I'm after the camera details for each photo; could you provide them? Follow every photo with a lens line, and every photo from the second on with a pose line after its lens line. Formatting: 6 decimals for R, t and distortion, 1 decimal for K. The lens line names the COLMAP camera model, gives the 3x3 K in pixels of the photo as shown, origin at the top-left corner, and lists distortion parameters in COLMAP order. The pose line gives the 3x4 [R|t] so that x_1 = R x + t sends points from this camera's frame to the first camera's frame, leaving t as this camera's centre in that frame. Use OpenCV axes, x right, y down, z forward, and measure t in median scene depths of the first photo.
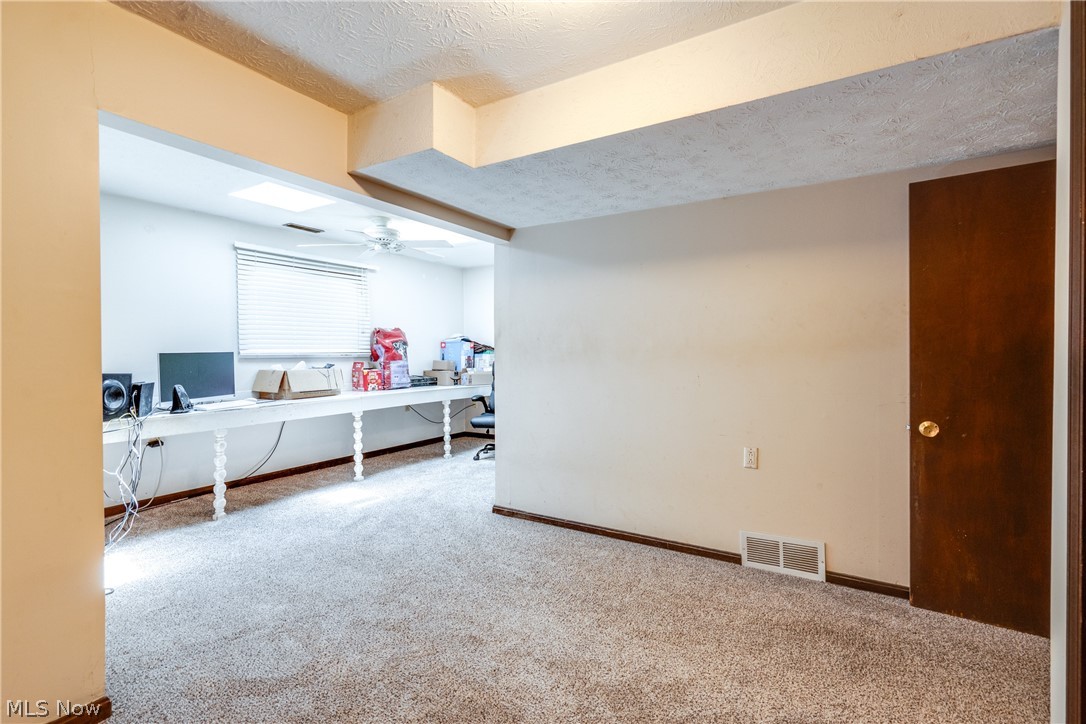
lens RADIAL K [[493.2, 0, 546.4], [0, 493.2, 357.9], [0, 0, 1]] dist [-0.000609, 0.000587]
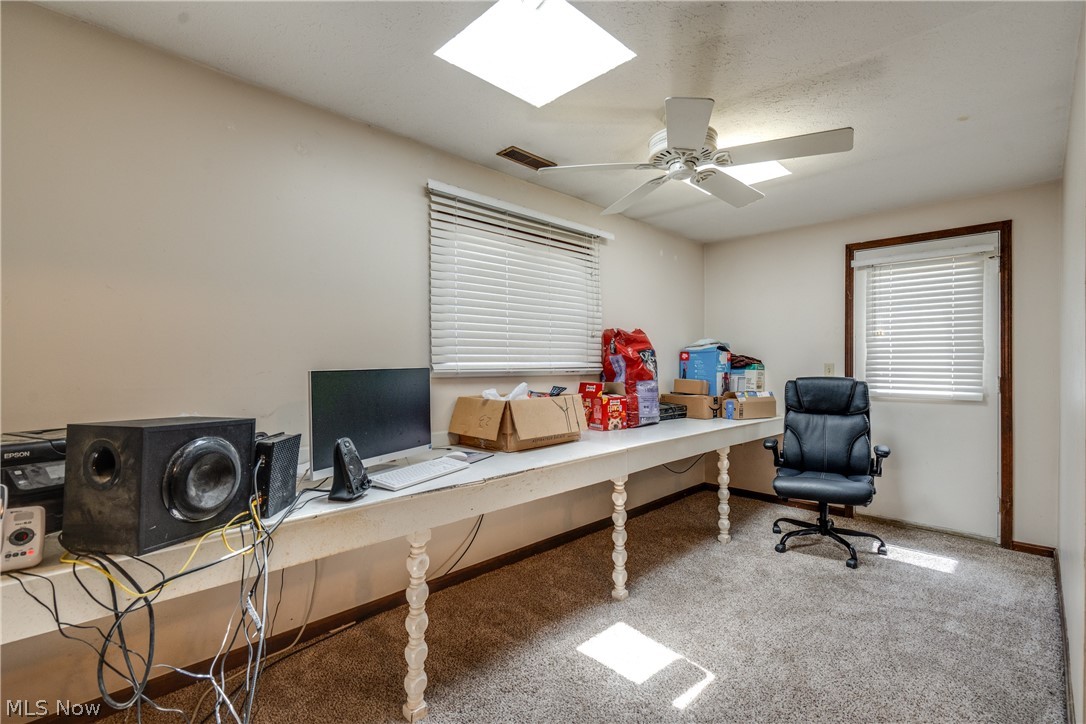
lens RADIAL K [[493.2, 0, 540.9], [0, 493.2, 362.8], [0, 0, 1]] dist [-0.000609, 0.000587]
pose [[0.967769, 0.002062, -0.251831, -0.327824], [-0.005563, 0.999898, -0.013191, -0.009803], [0.251778, 0.014167, 0.967681, 0.433625]]
